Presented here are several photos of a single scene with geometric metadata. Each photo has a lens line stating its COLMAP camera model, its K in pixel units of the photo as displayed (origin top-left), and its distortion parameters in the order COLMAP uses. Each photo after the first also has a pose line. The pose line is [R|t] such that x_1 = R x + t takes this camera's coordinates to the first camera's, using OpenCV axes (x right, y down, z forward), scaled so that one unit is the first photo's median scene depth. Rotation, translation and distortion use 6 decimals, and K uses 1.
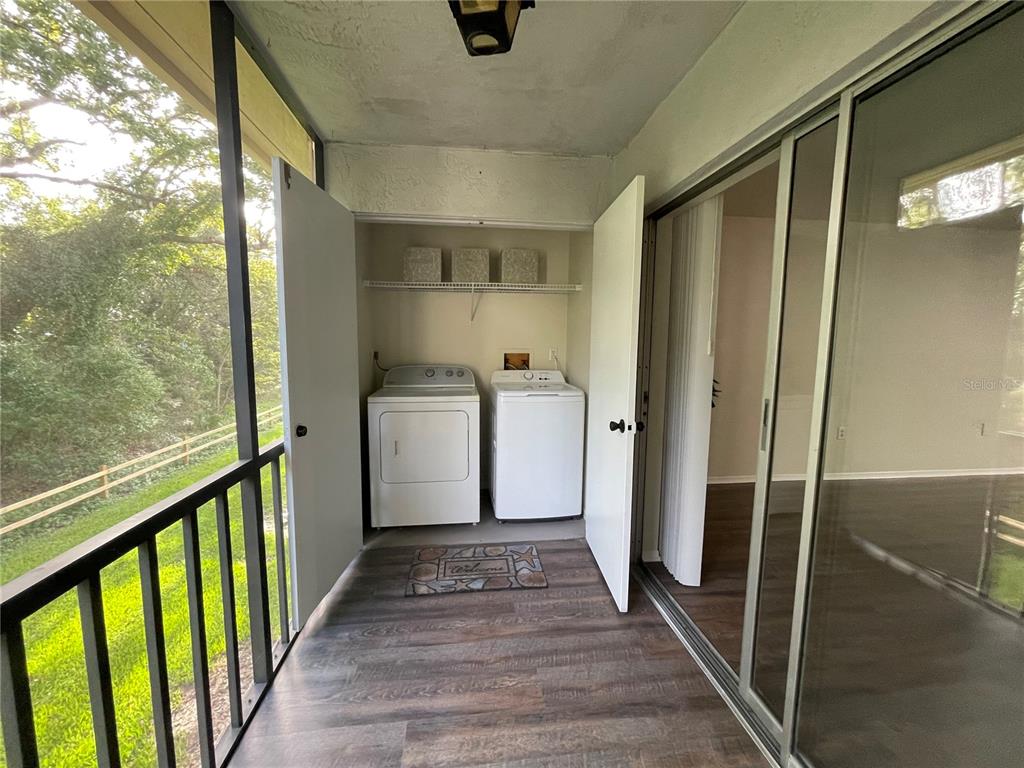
lens RADIAL K [[410.5, 0, 507.4], [0, 410.5, 383.1], [0, 0, 1]] dist [-0.000454, -0.000157]
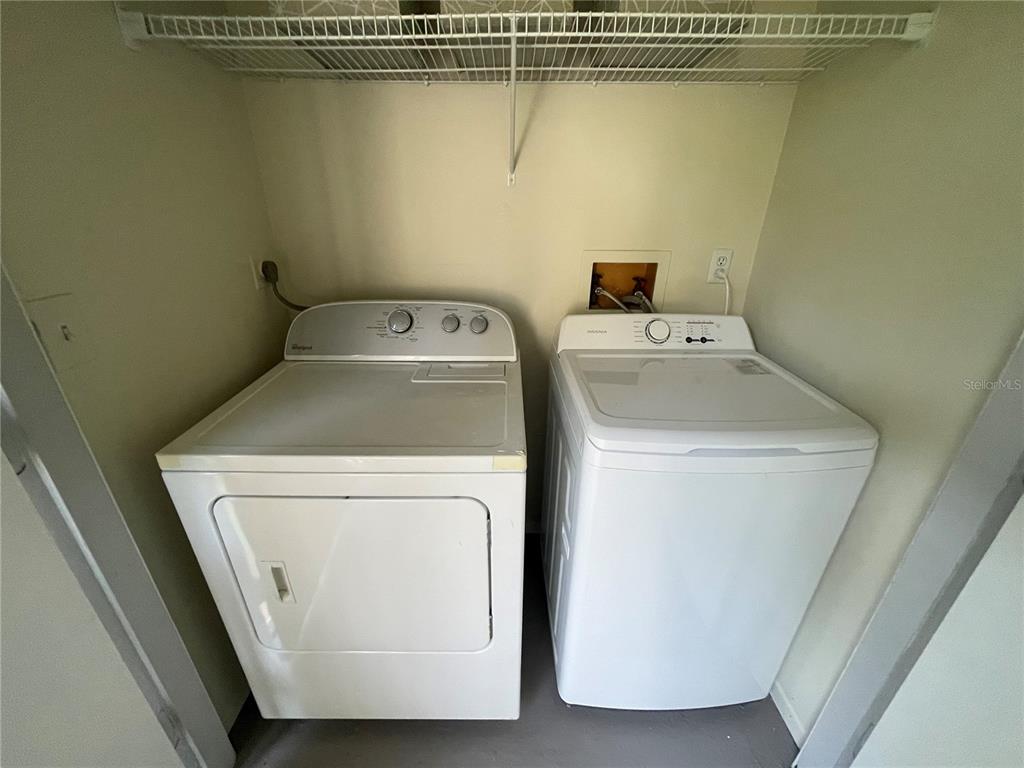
lens RADIAL K [[410.5, 0, 507.4], [0, 410.5, 383.1], [0, 0, 1]] dist [-0.000454, -0.000157]
pose [[0.992670, 0.047280, -0.111229, -0.043601], [-0.010669, 0.950996, 0.309018, -0.090896], [0.120389, -0.305566, 0.944530, 0.626976]]
